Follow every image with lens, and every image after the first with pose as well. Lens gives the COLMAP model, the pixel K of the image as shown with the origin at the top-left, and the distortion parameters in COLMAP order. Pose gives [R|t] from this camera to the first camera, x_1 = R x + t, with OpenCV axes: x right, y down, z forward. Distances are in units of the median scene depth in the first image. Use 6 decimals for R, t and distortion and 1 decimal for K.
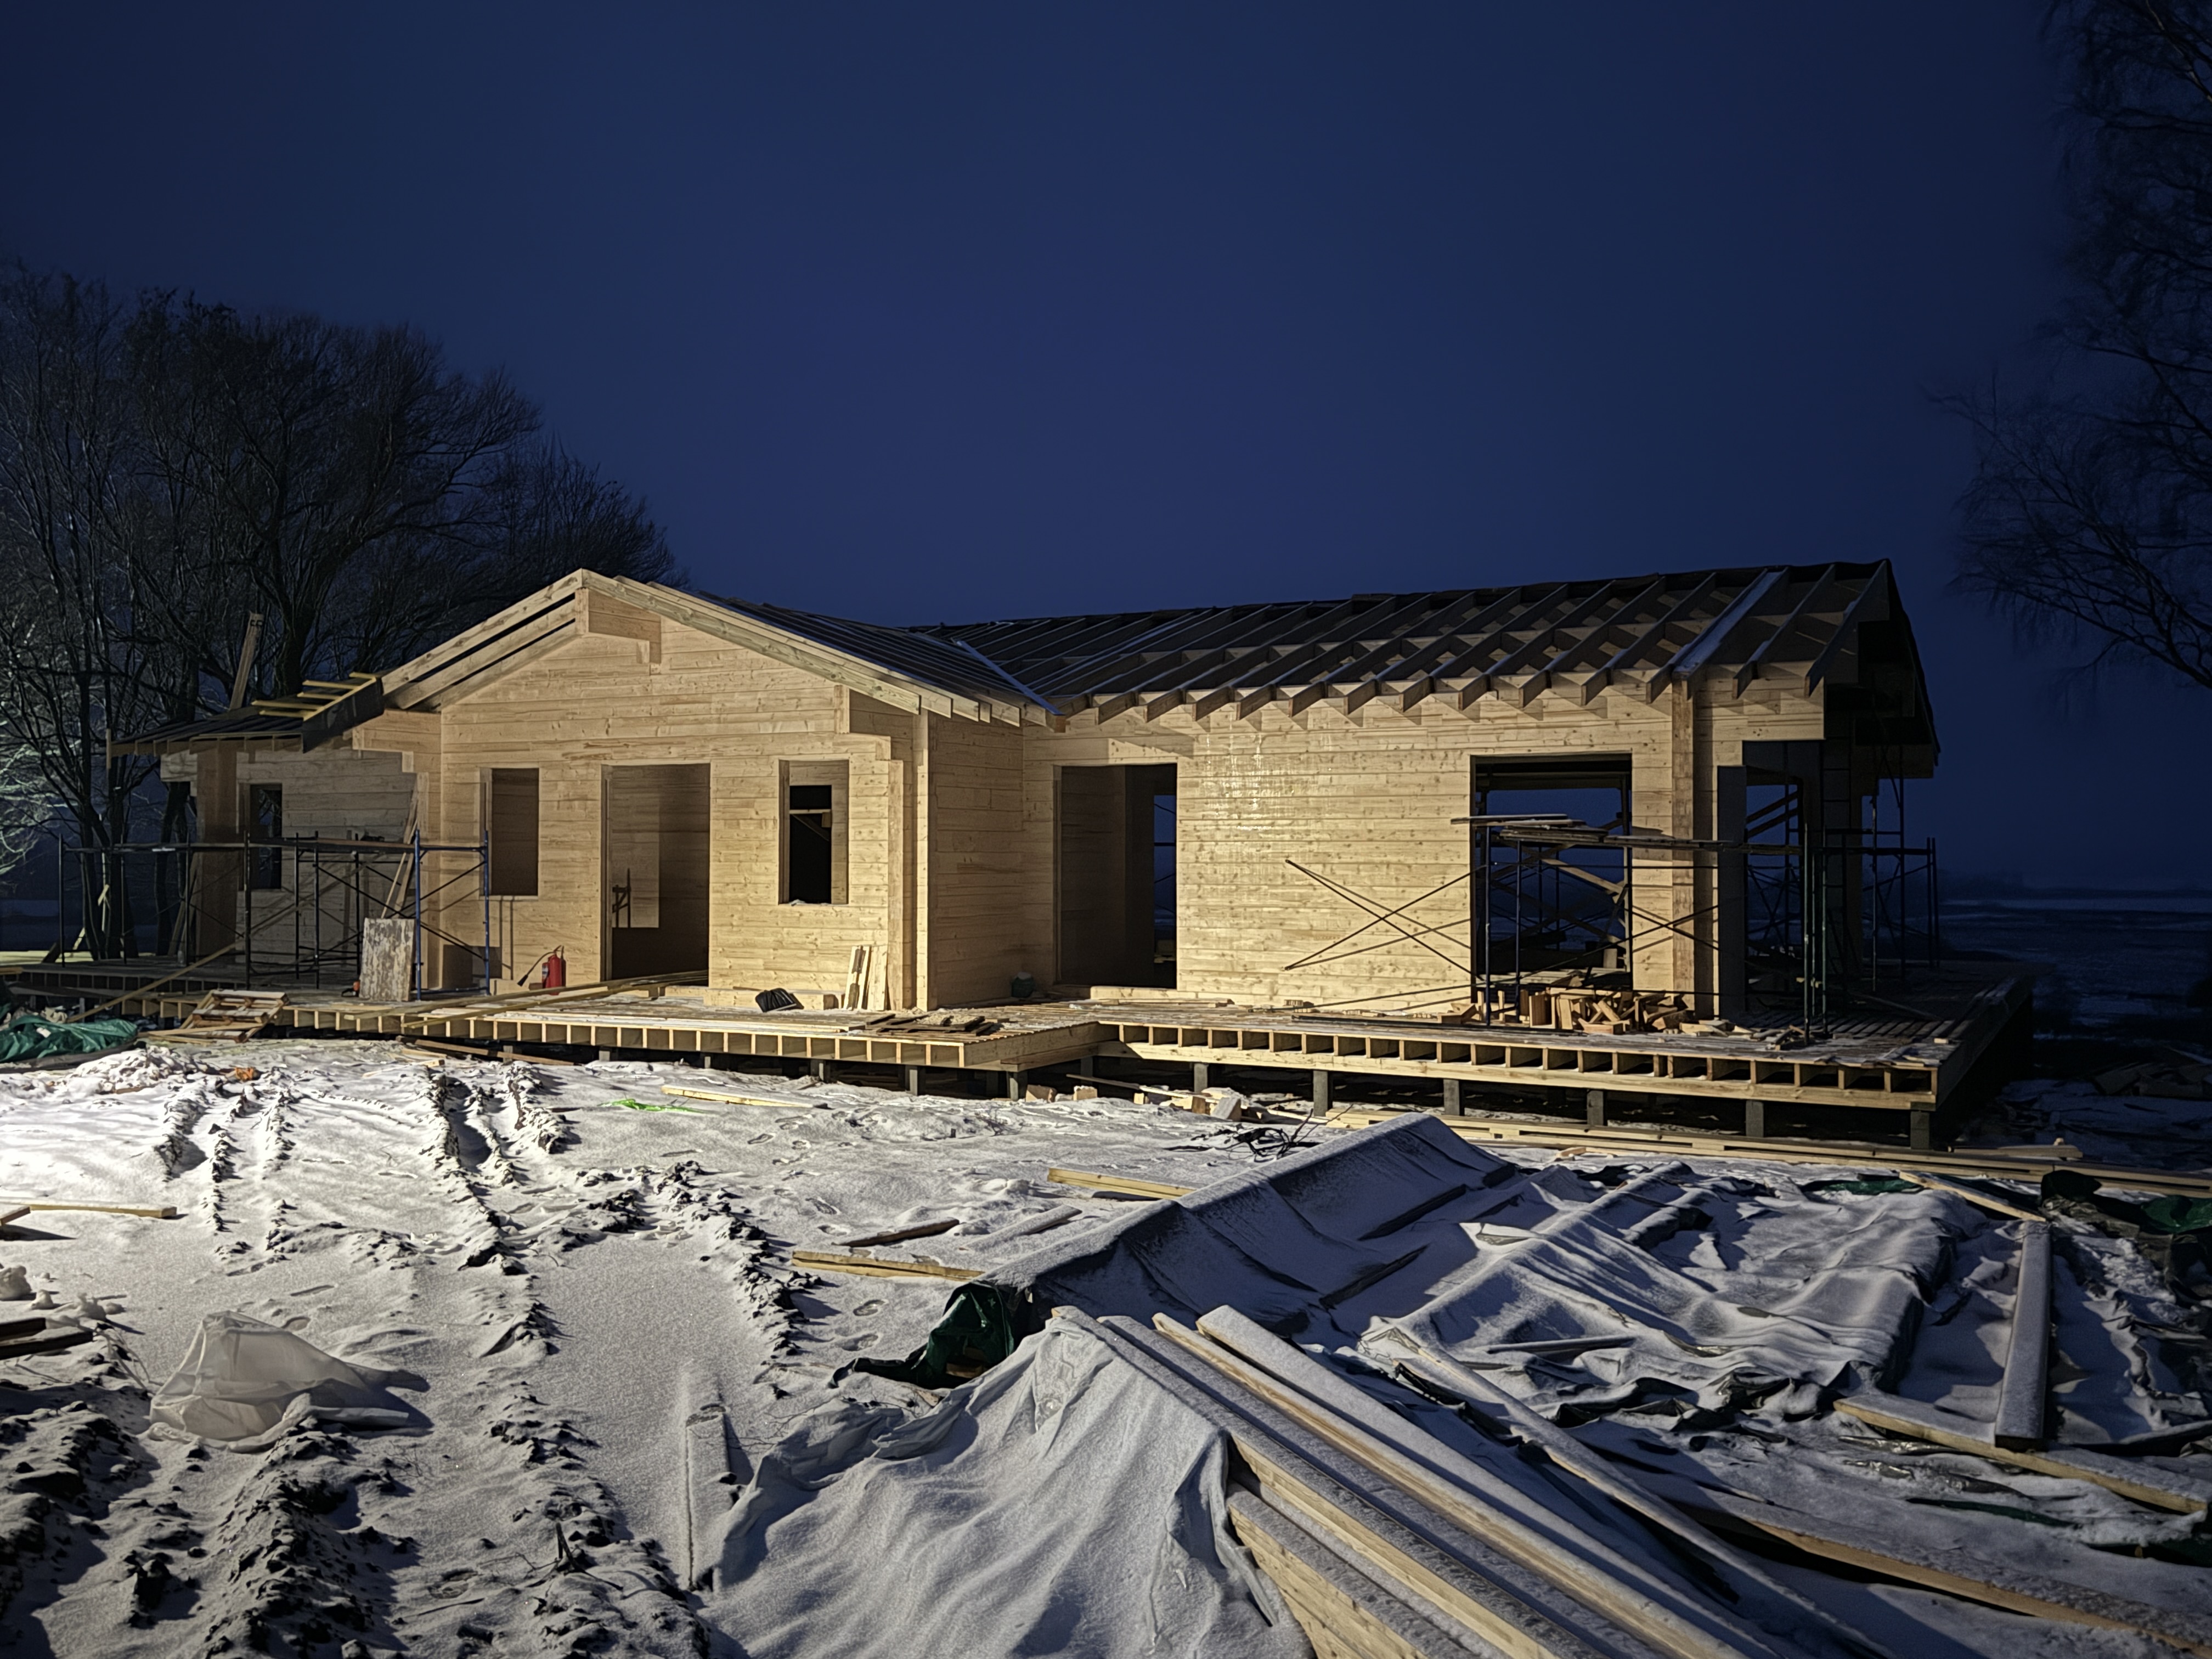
lens RADIAL K [[1874.9, 0, 1106.0], [0, 1874.9, 829.5], [0, 0, 1]] dist [0.013906, 0.010468]
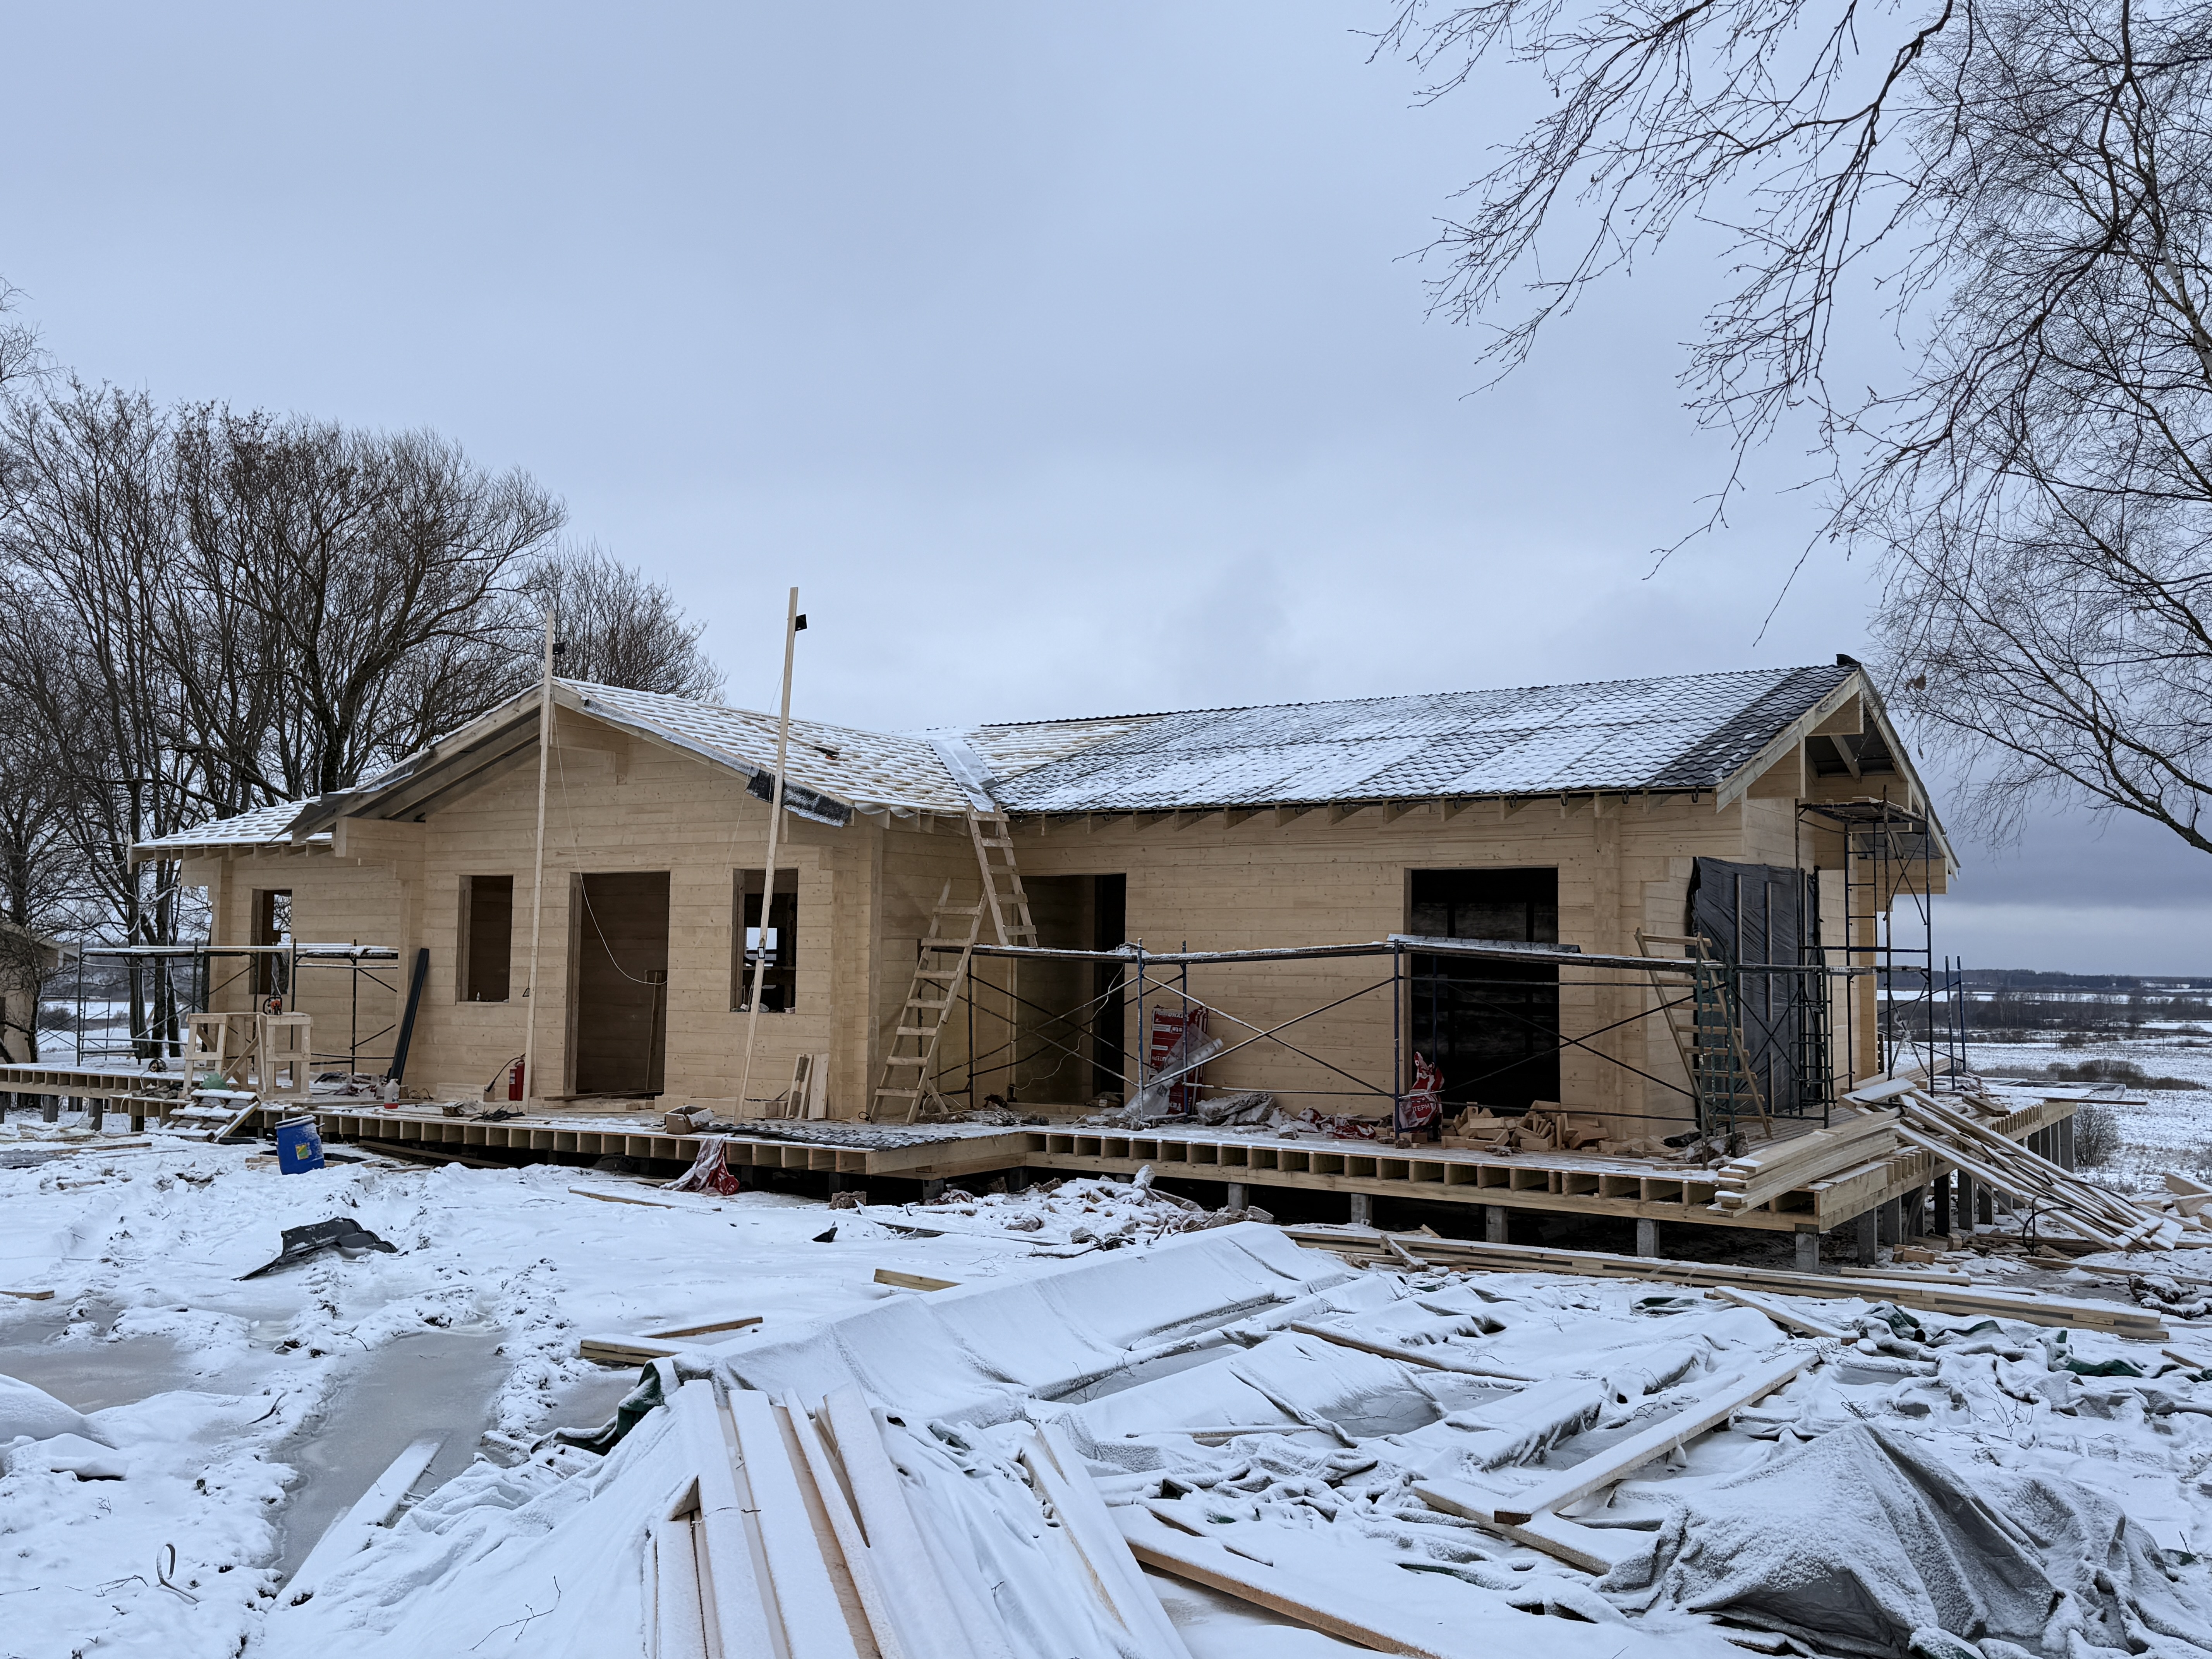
lens RADIAL K [[1976.8, 0, 1106.0], [0, 1976.8, 829.5], [0, 0, 1]] dist [-0.002862, -0.005851]
pose [[0.998367, 0.005290, -0.056881, 0.087253], [-0.008475, 0.998400, -0.055900, -0.000161], [0.056494, 0.056291, 0.996815, -0.050402]]
